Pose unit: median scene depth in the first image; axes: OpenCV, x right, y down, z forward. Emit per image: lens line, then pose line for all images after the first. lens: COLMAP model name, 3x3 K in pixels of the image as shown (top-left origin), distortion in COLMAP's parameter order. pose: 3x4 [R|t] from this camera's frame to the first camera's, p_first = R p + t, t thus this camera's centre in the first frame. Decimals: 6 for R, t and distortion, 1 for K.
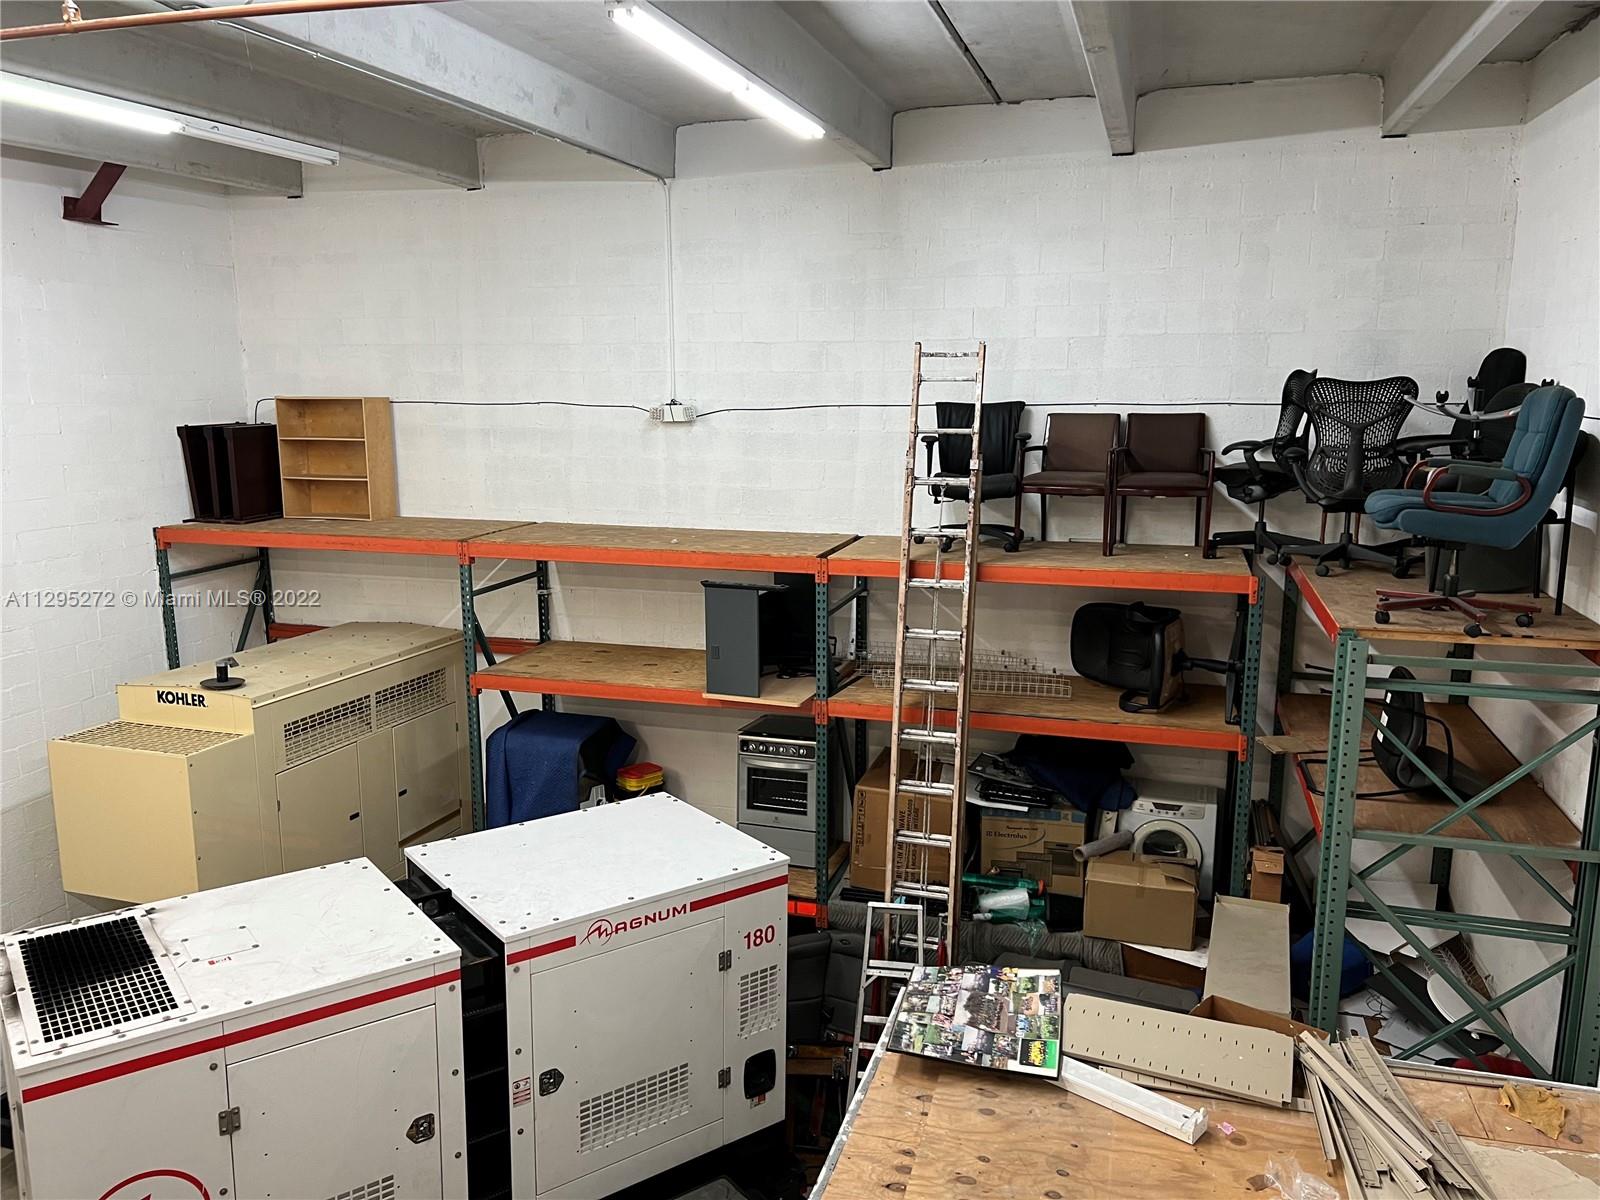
lens RADIAL K [[1198.7, 0, 801.1], [0, 1198.7, 611.6], [0, 0, 1]] dist [0.050661, -0.067407]
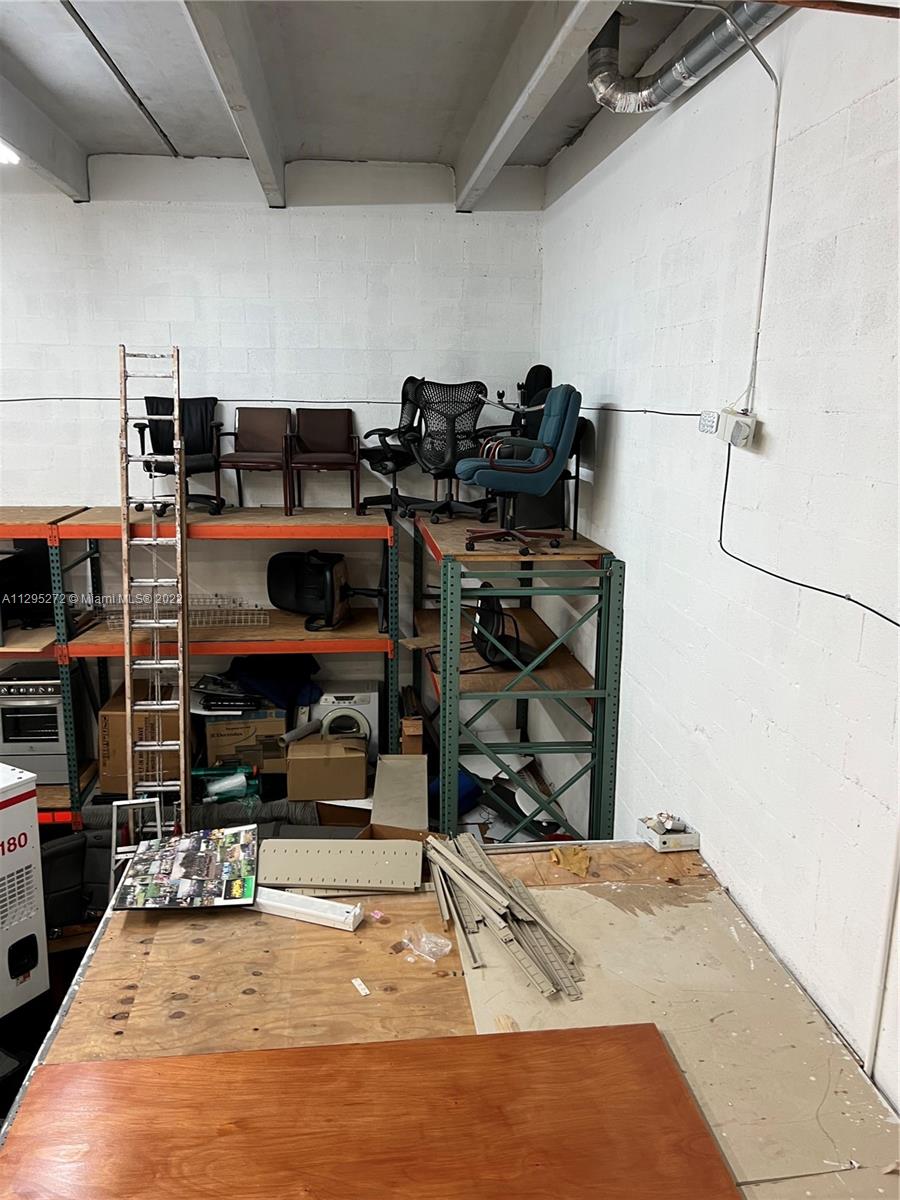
lens RADIAL K [[899.0, 0, 446.6], [0, 899.0, 607.2], [0, 0, 1]] dist [0.050661, -0.067407]
pose [[0.920737, -0.072078, 0.383468, 0.029745], [0.058325, 0.997172, 0.047388, 0.018723], [-0.385799, -0.021267, 0.922338, 0.015509]]
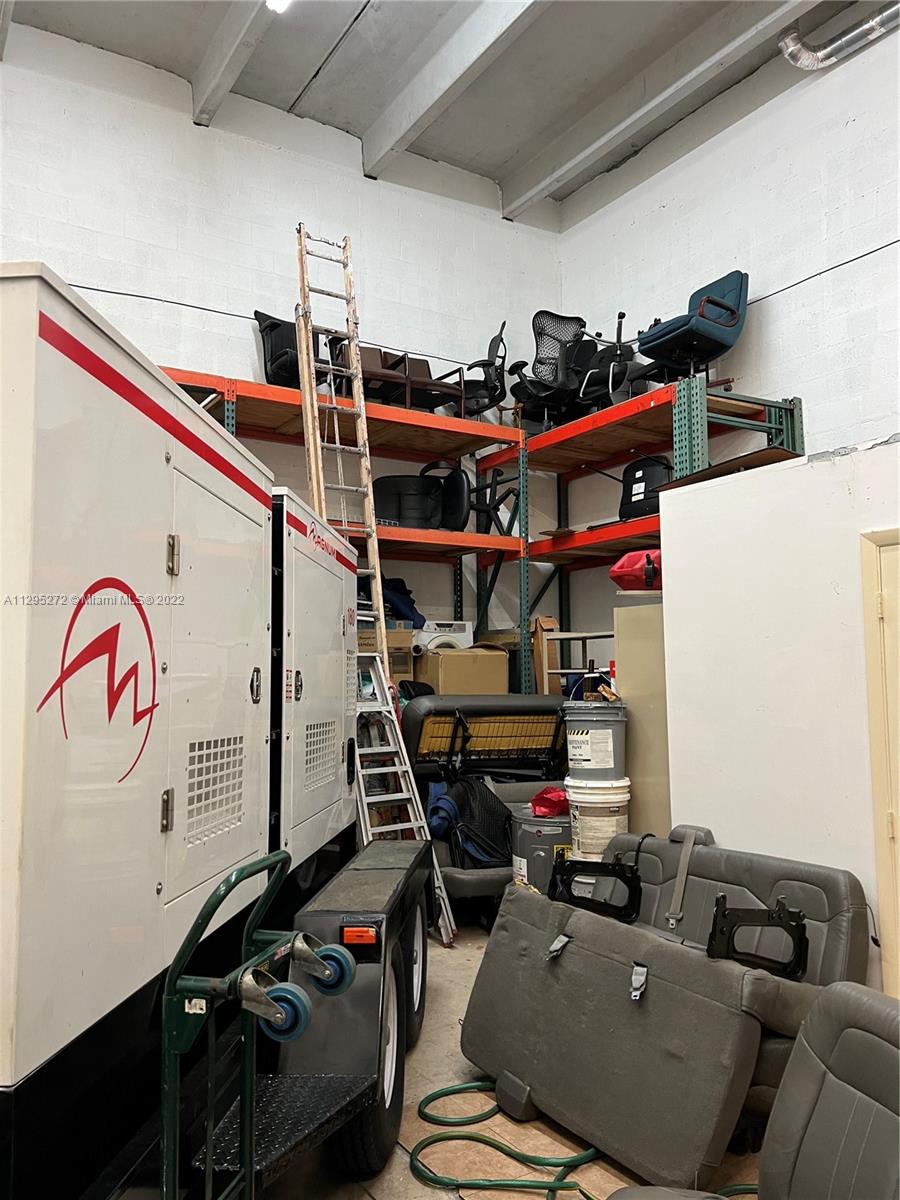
lens RADIAL K [[899.0, 0, 452.8], [0, 899.0, 603.3], [0, 0, 1]] dist [0.050661, -0.067407]
pose [[0.646925, 0.059546, 0.760226, -0.498766], [0.159157, 0.964446, -0.210979, 0.385971], [-0.745760, 0.257483, 0.614447, 0.405989]]
